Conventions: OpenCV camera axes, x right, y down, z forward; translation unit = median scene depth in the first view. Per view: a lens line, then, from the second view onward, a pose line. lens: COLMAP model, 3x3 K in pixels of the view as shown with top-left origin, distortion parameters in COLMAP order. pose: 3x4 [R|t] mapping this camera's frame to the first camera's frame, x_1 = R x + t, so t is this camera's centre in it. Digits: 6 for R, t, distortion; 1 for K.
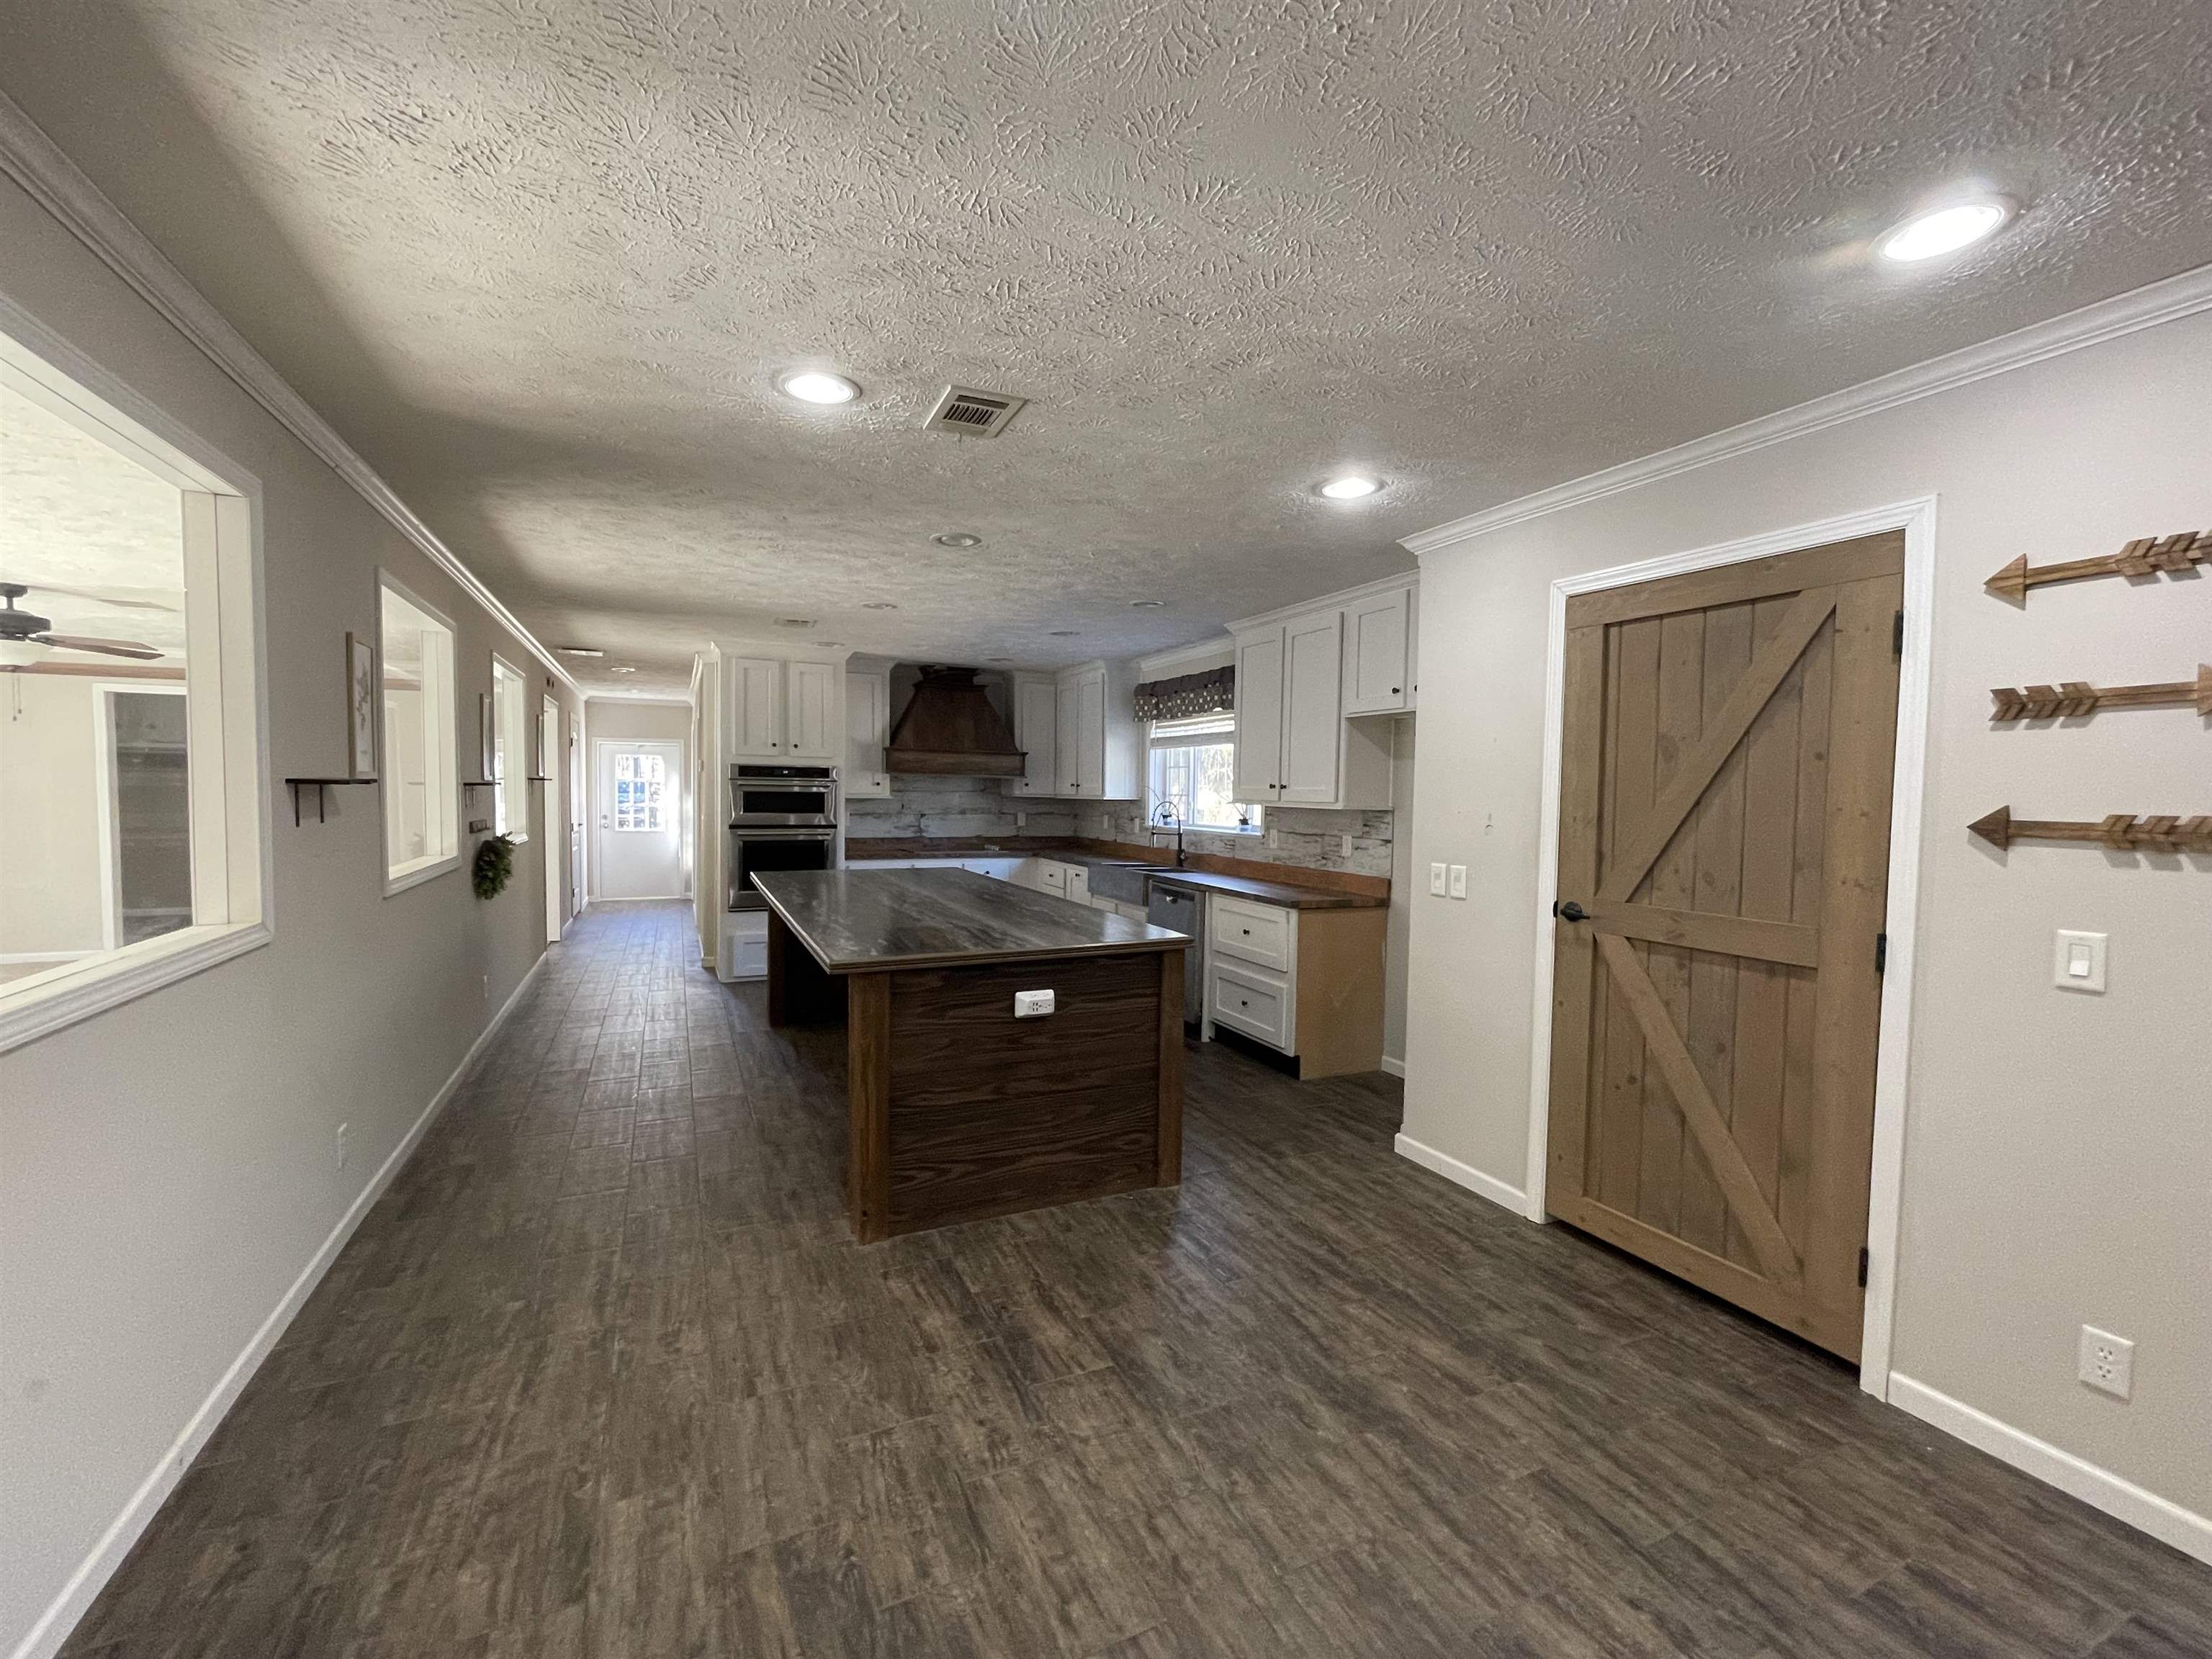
lens RADIAL K [[931.0, 0, 1102.7], [0, 931.0, 829.6], [0, 0, 1]] dist [-0.001058, -0.000888]
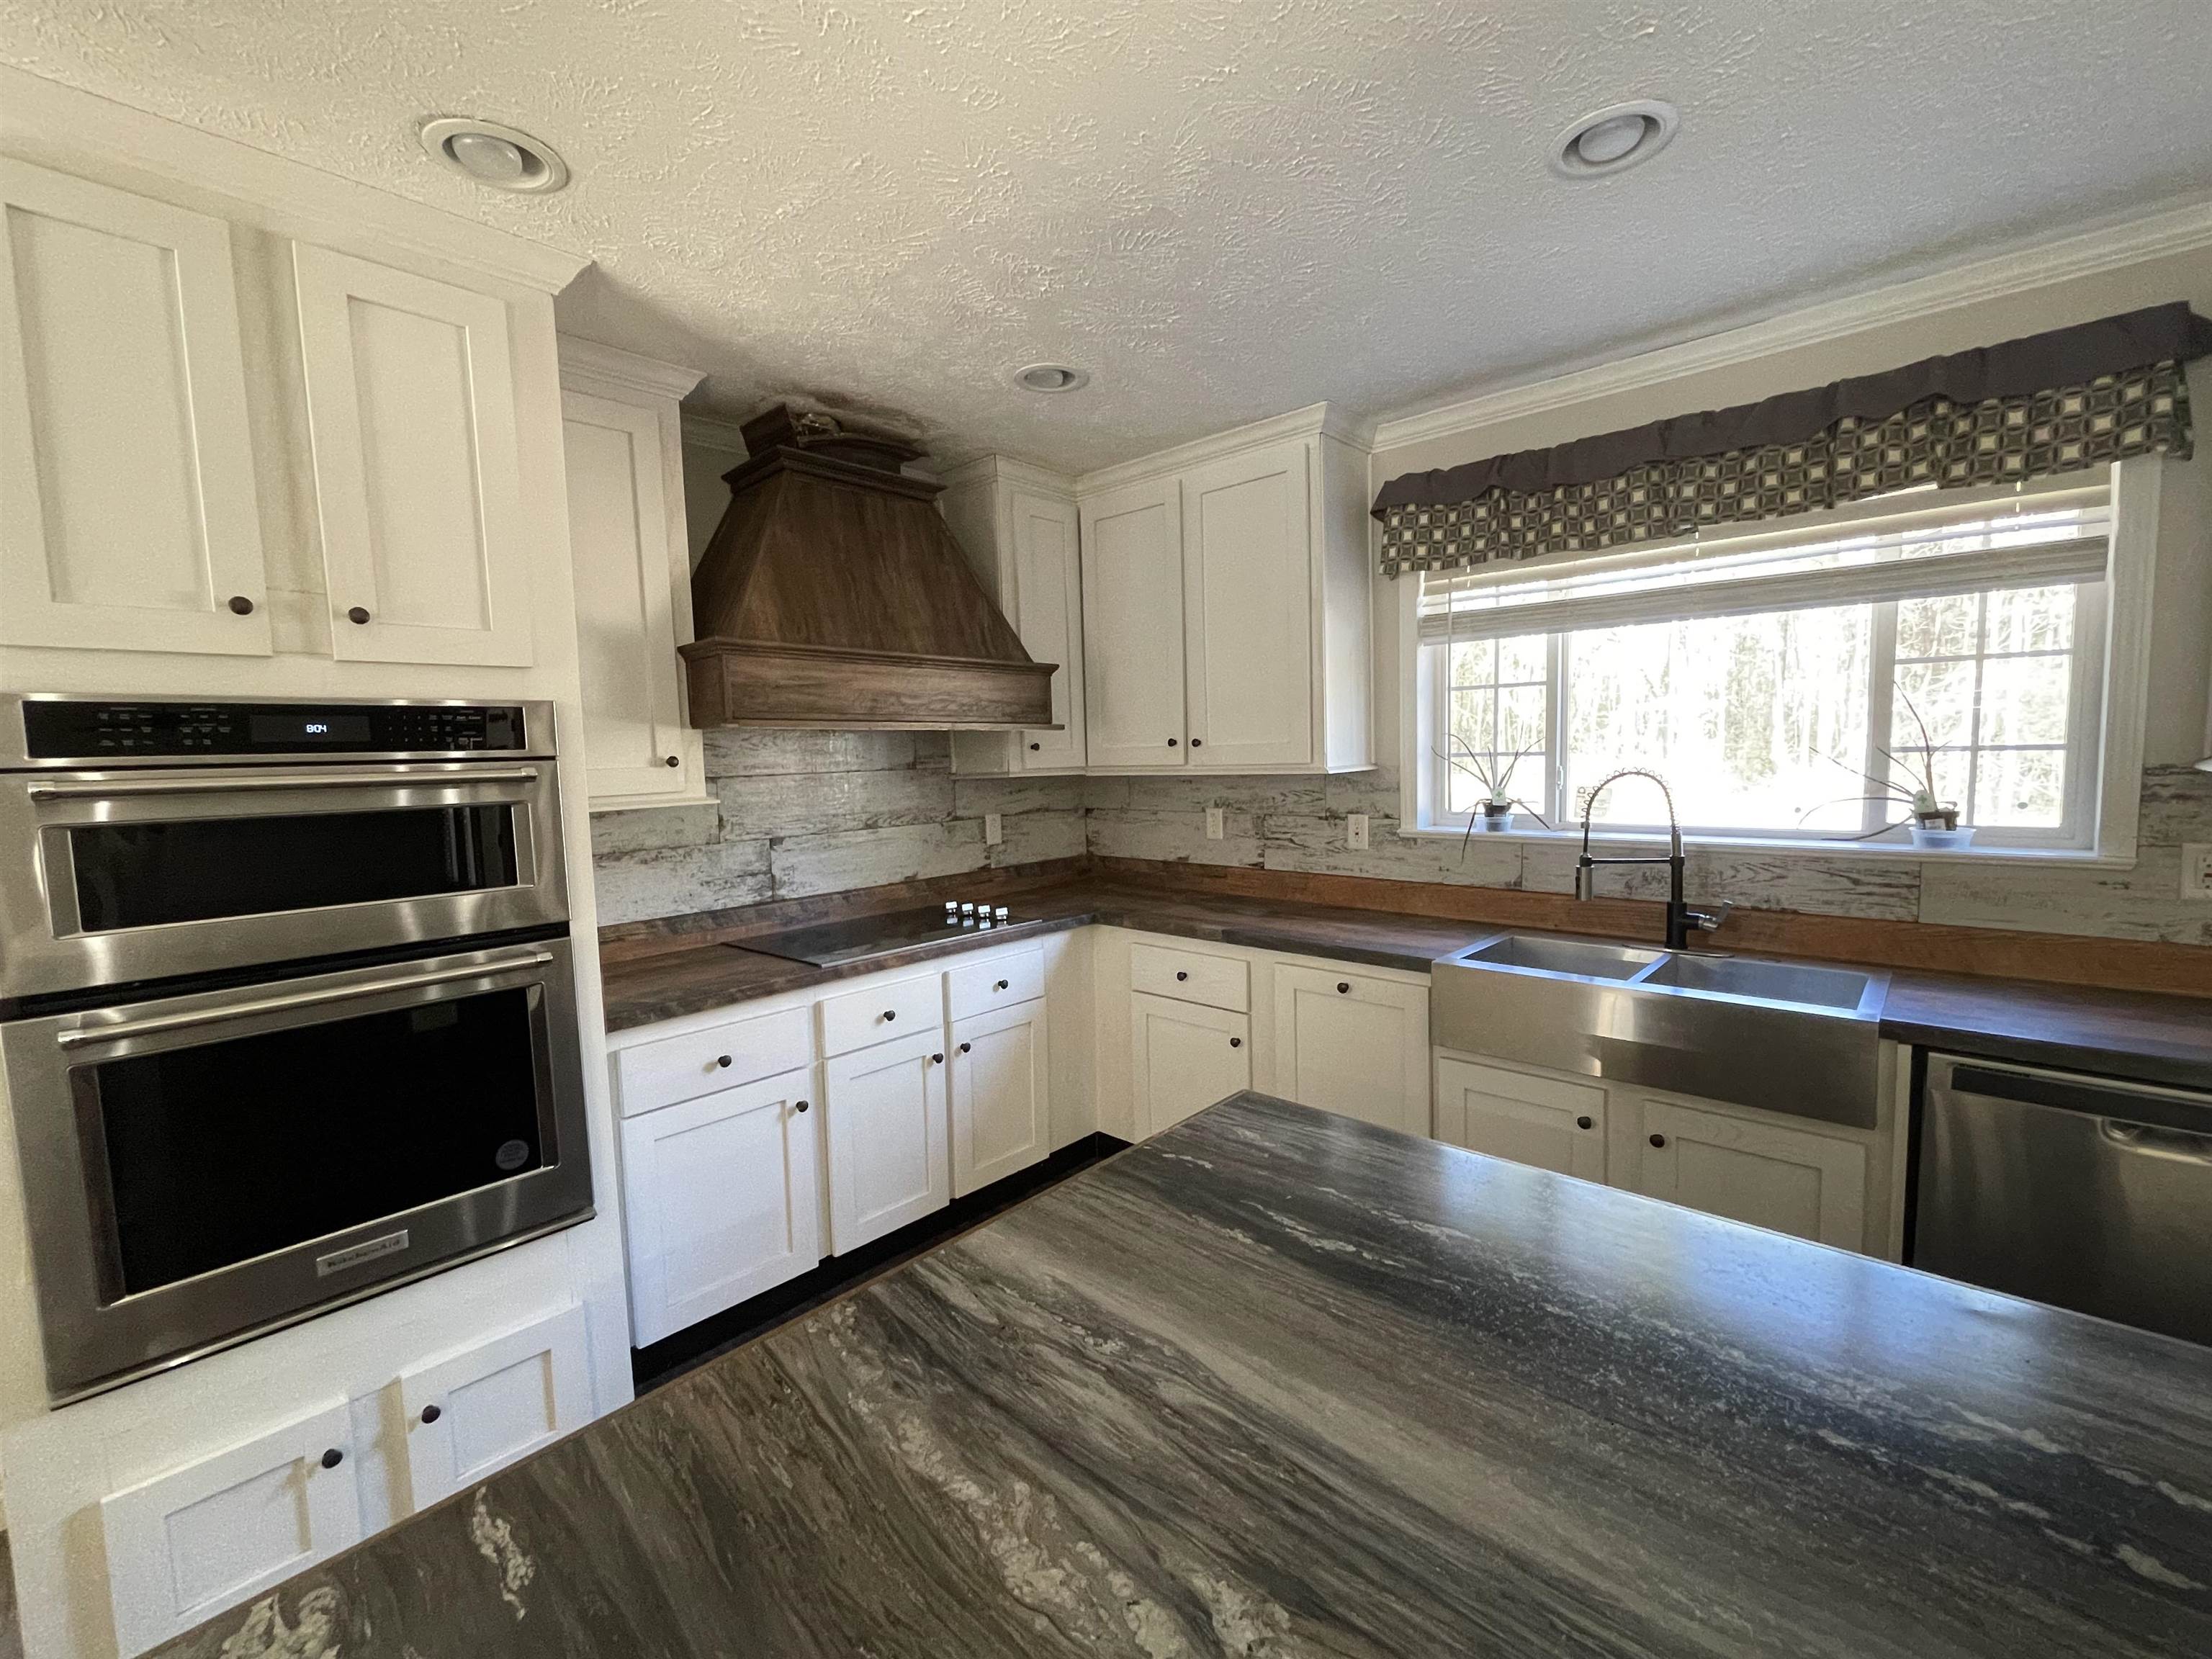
lens RADIAL K [[931.0, 0, 1102.7], [0, 931.0, 829.6], [0, 0, 1]] dist [-0.001058, -0.000888]
pose [[0.922771, -0.074671, 0.378044, -0.262882], [0.058439, 0.996816, 0.054245, -0.039926], [-0.380891, -0.027963, 0.924197, 0.750344]]
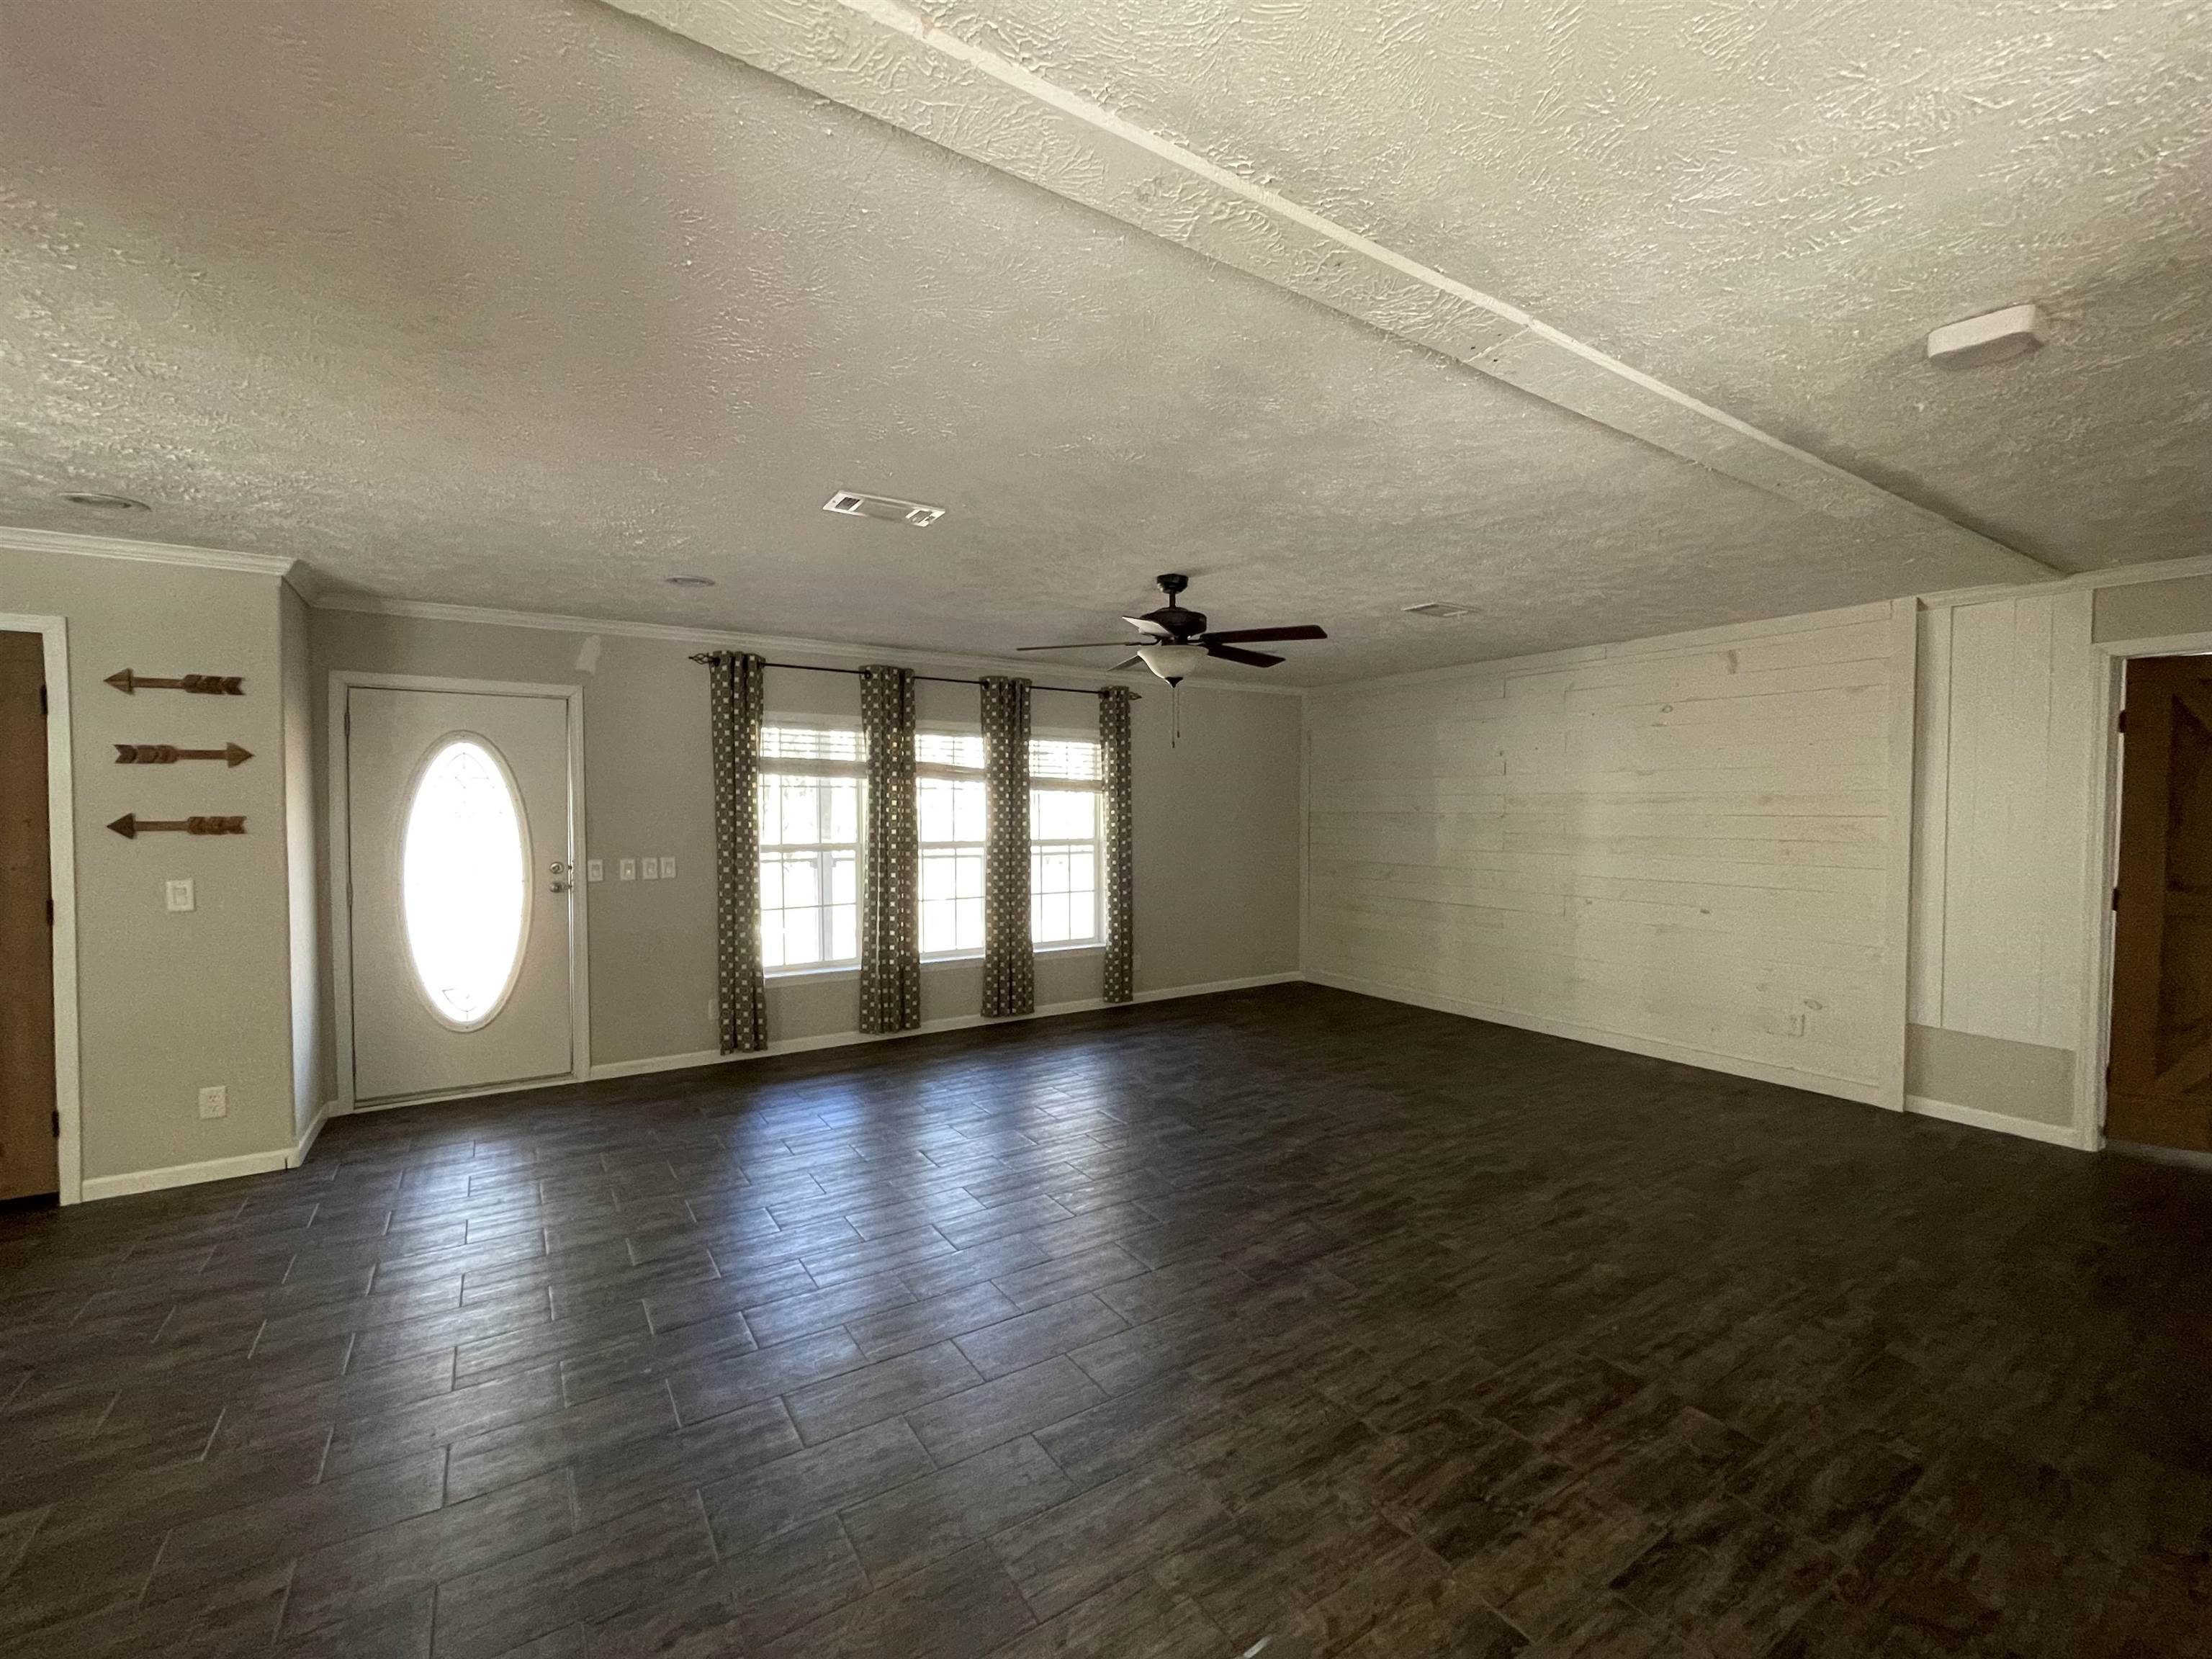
lens RADIAL K [[931.0, 0, 1102.7], [0, 931.0, 829.6], [0, 0, 1]] dist [-0.001058, -0.000888]
pose [[-0.146218, -0.036896, 0.988564, -0.306594], [0.043269, 0.998109, 0.043652, 0.002706], [-0.988306, 0.049157, -0.144345, -0.162437]]
